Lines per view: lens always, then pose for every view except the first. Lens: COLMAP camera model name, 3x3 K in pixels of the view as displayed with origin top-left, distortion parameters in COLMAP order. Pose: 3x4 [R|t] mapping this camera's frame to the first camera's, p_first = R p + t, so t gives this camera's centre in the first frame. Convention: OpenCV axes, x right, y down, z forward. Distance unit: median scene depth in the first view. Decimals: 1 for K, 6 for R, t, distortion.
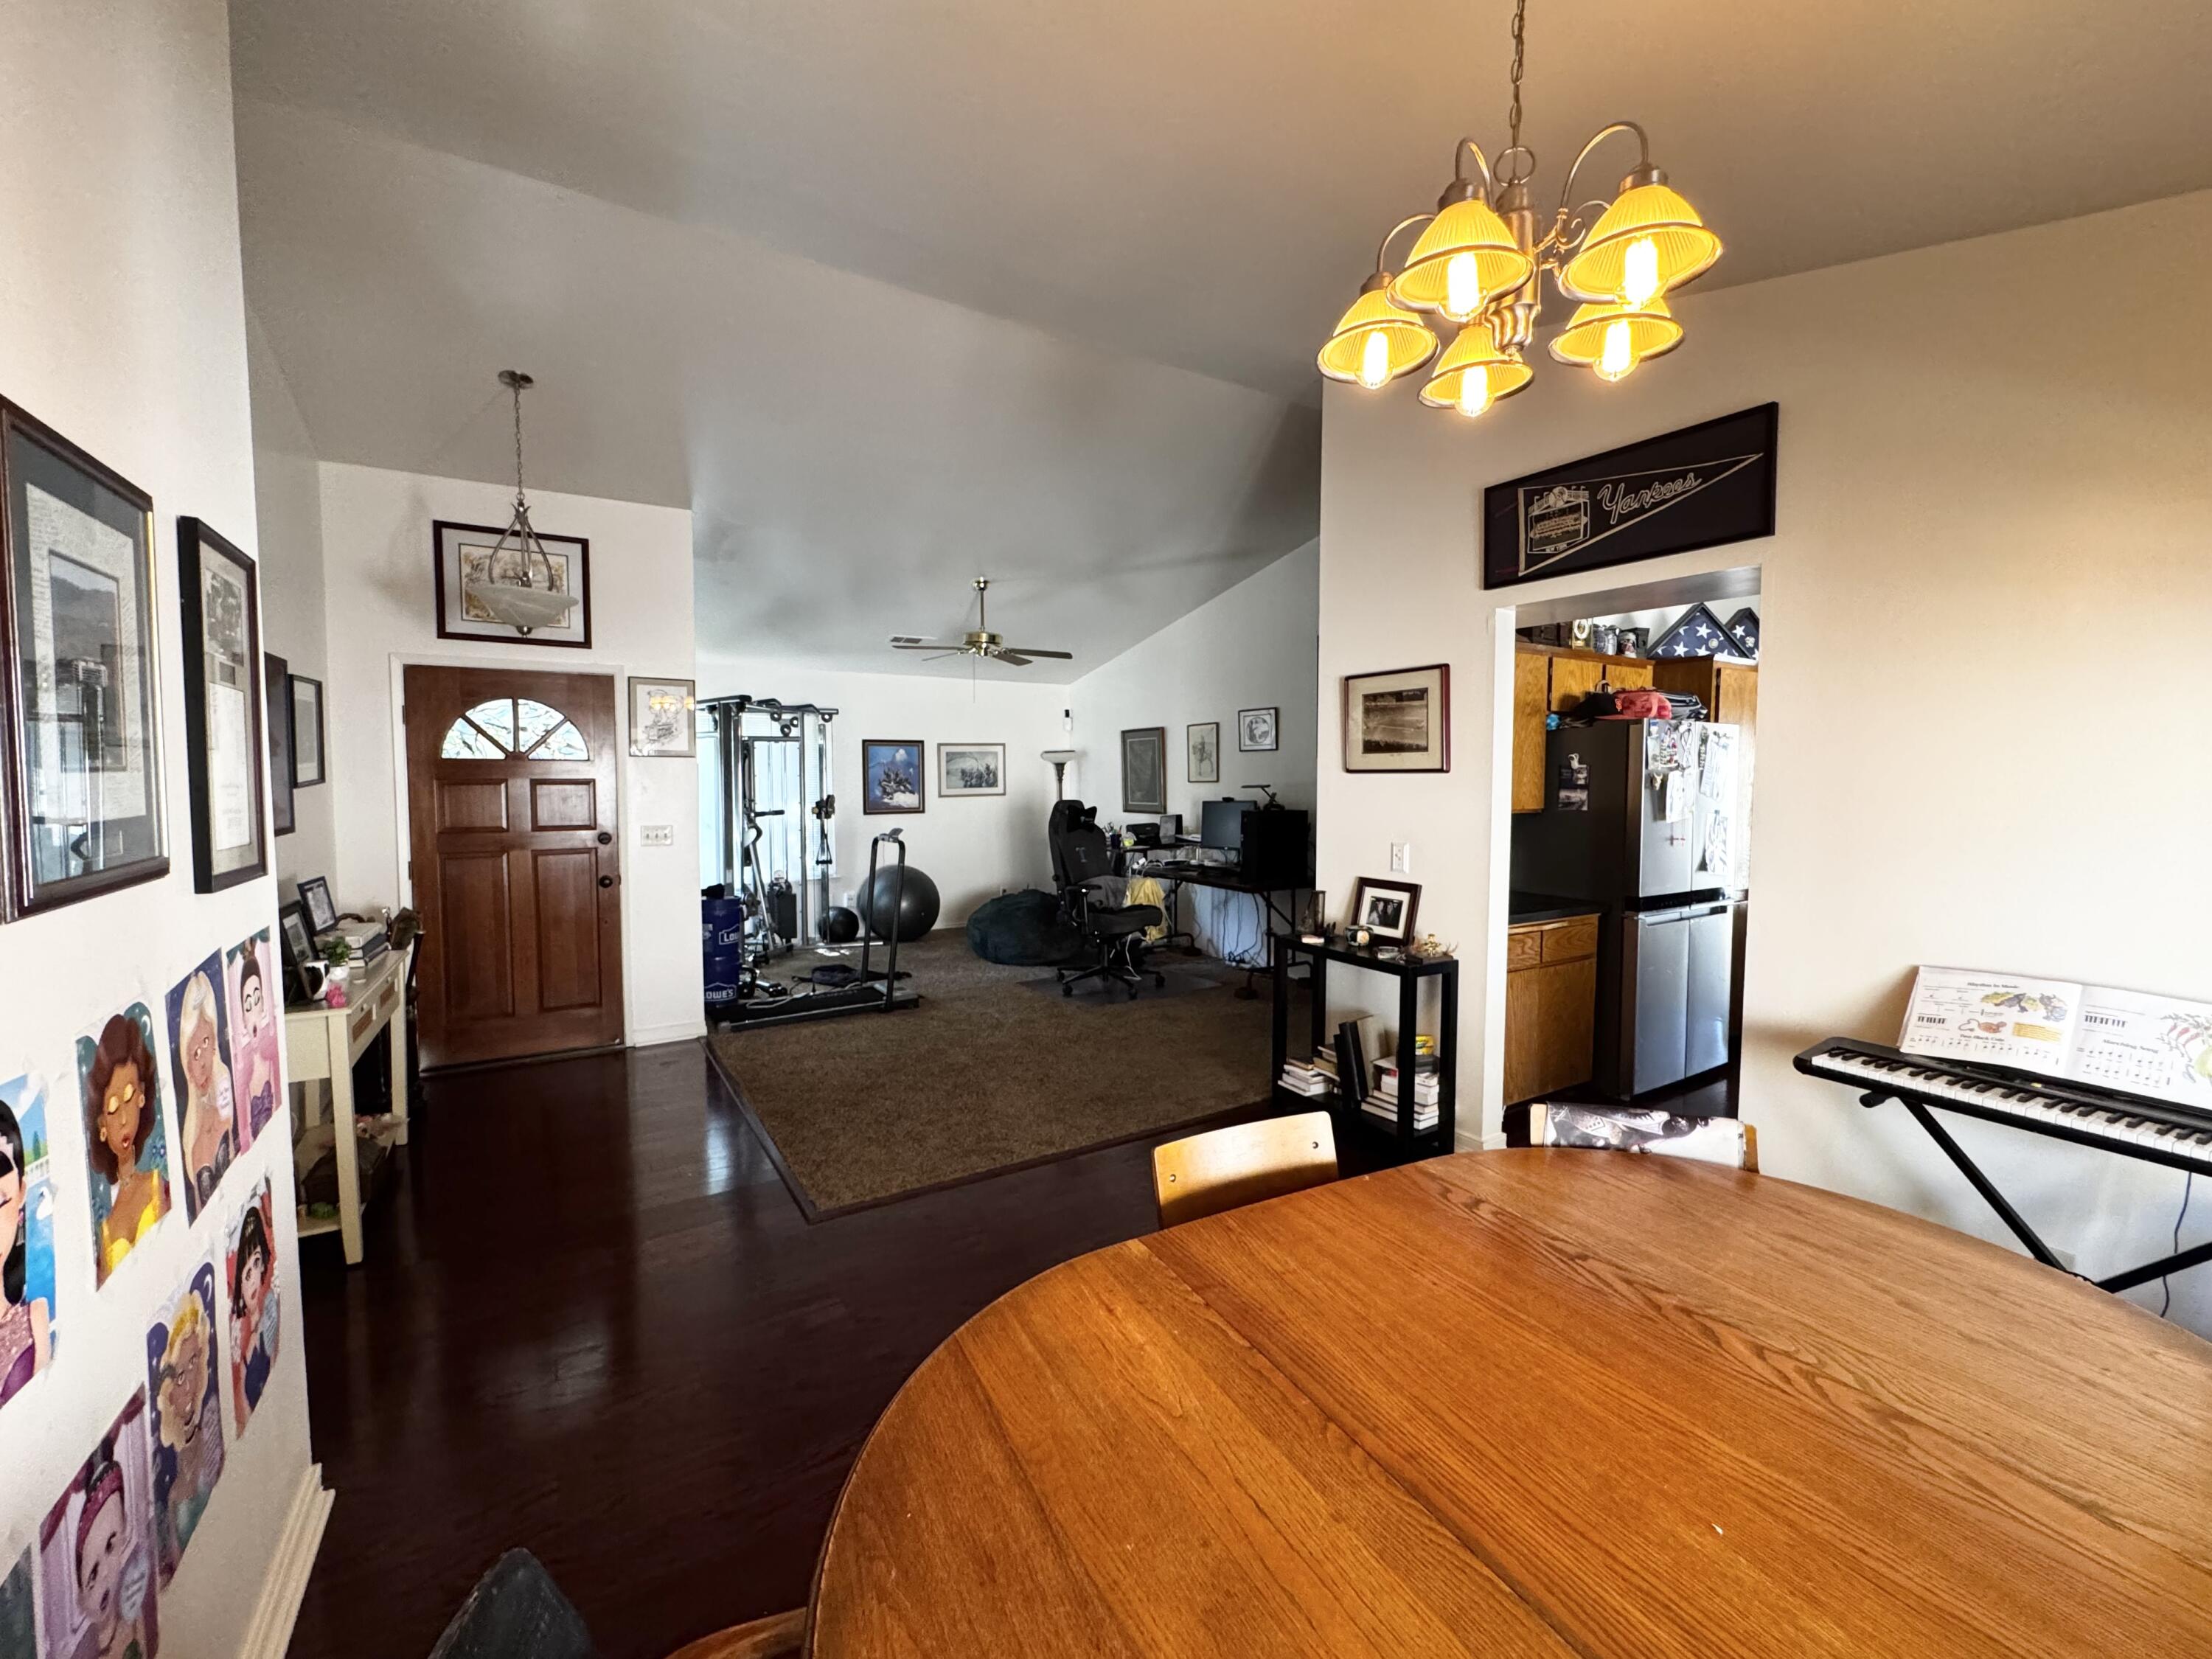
lens RADIAL K [[889.0, 0, 1106.1], [0, 889.0, 812.2], [0, 0, 1]] dist [-0.000185, 0.000085]
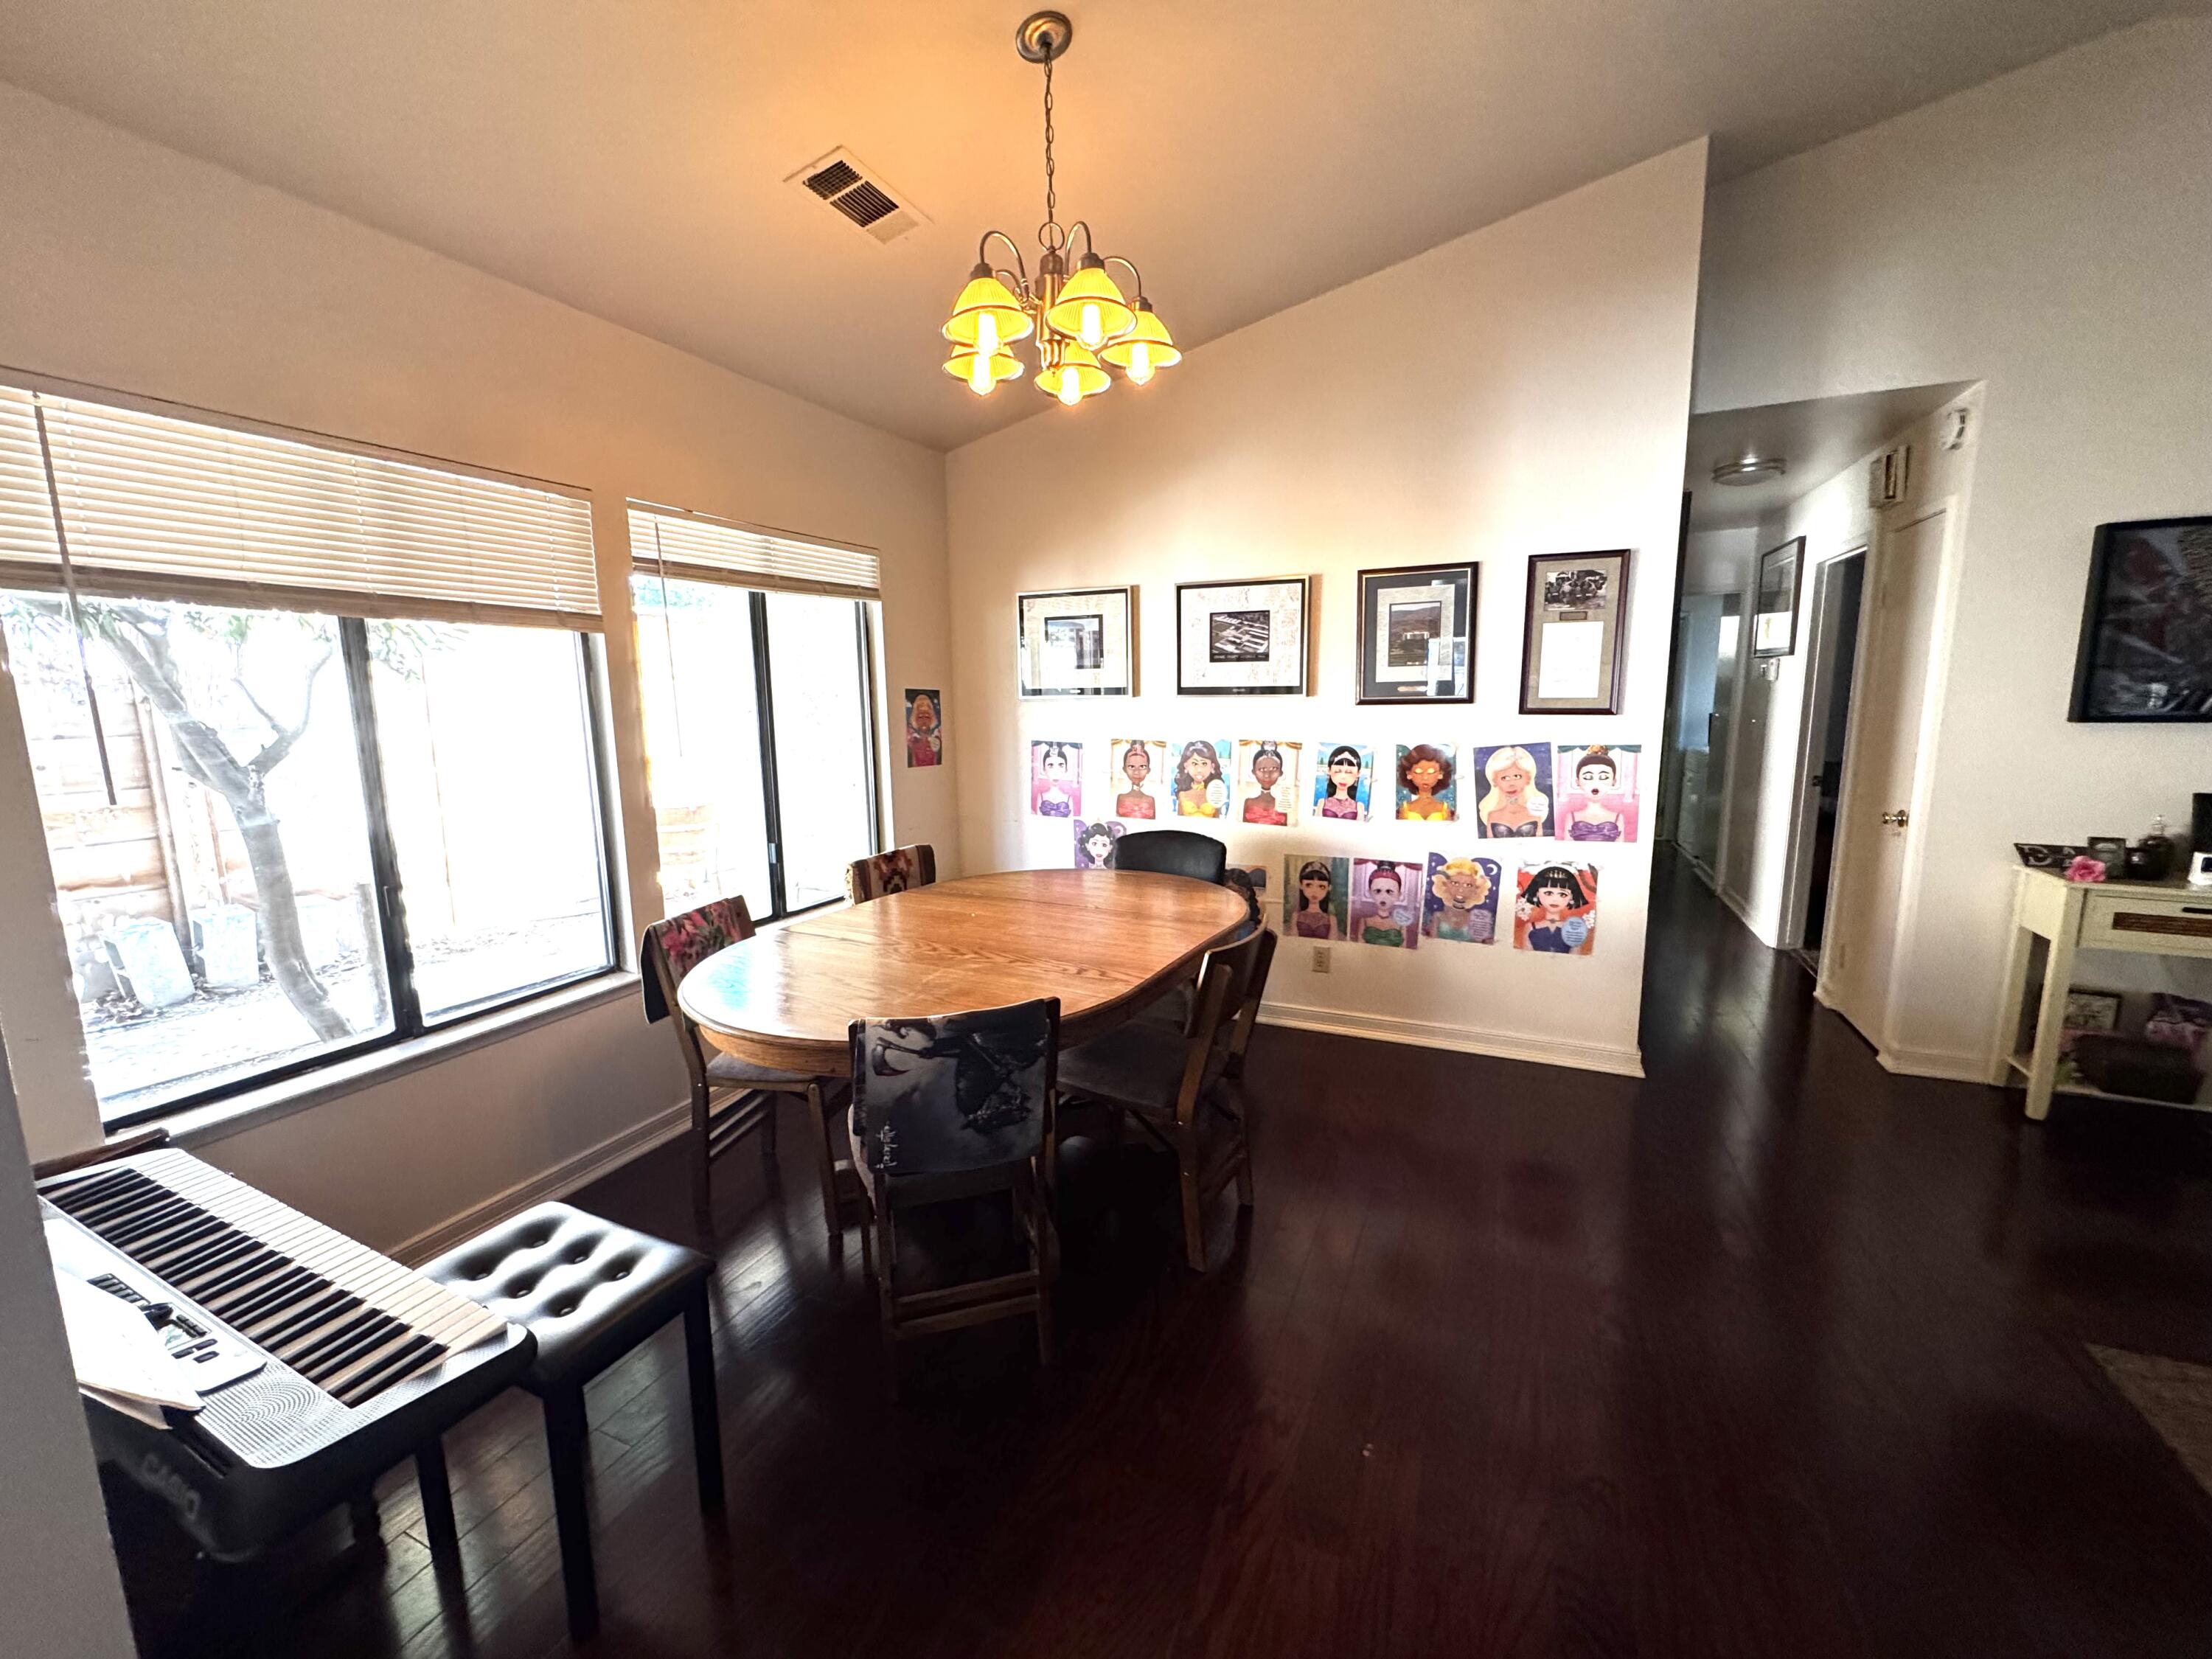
lens RADIAL K [[886.8, 0, 1101.6], [0, 886.8, 827.6], [0, 0, 1]] dist [-0.001980, -0.000012]
pose [[-0.830562, 0.093161, -0.549080, 1.317301], [-0.017139, 0.981167, 0.192398, -0.051746], [0.556663, 0.169210, -0.813323, 2.462872]]
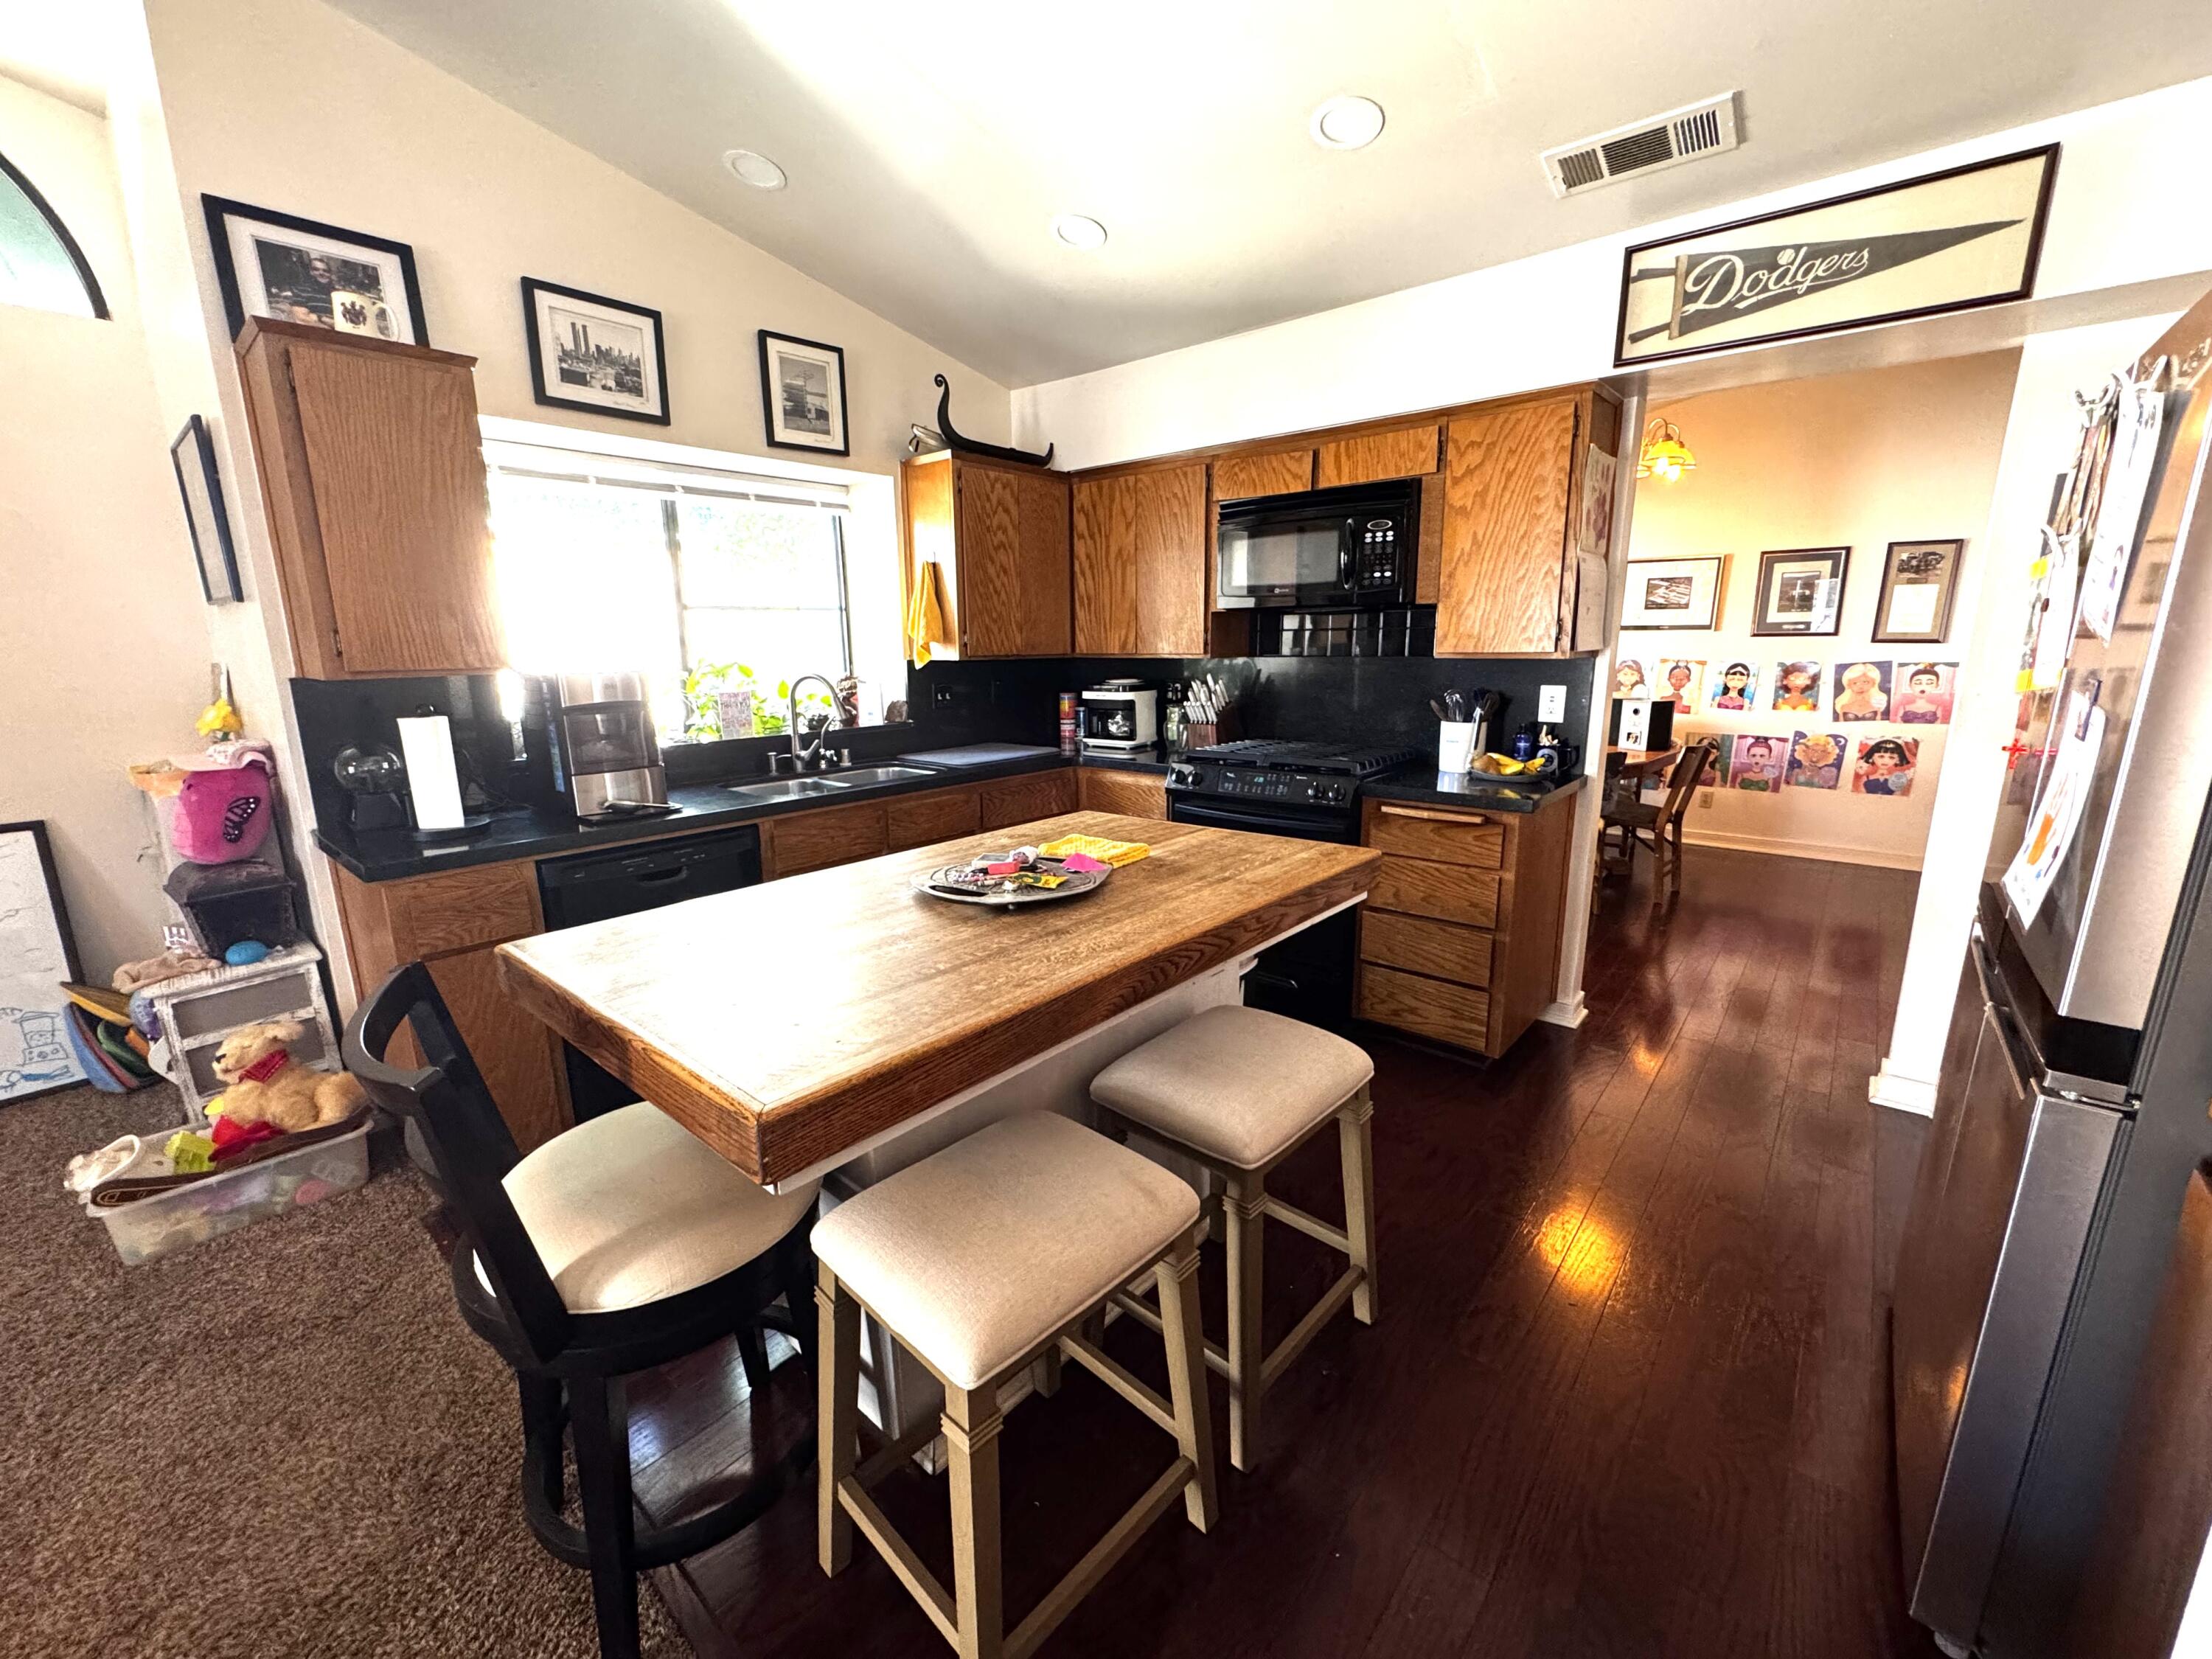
lens RADIAL K [[886.8, 0, 1101.6], [0, 886.8, 827.6], [0, 0, 1]] dist [-0.001980, -0.000012]
pose [[-0.953808, 0.068312, -0.292546, 3.460223], [-0.010058, 0.965997, 0.258359, -0.095998], [0.300248, 0.249367, -0.920688, 3.865668]]
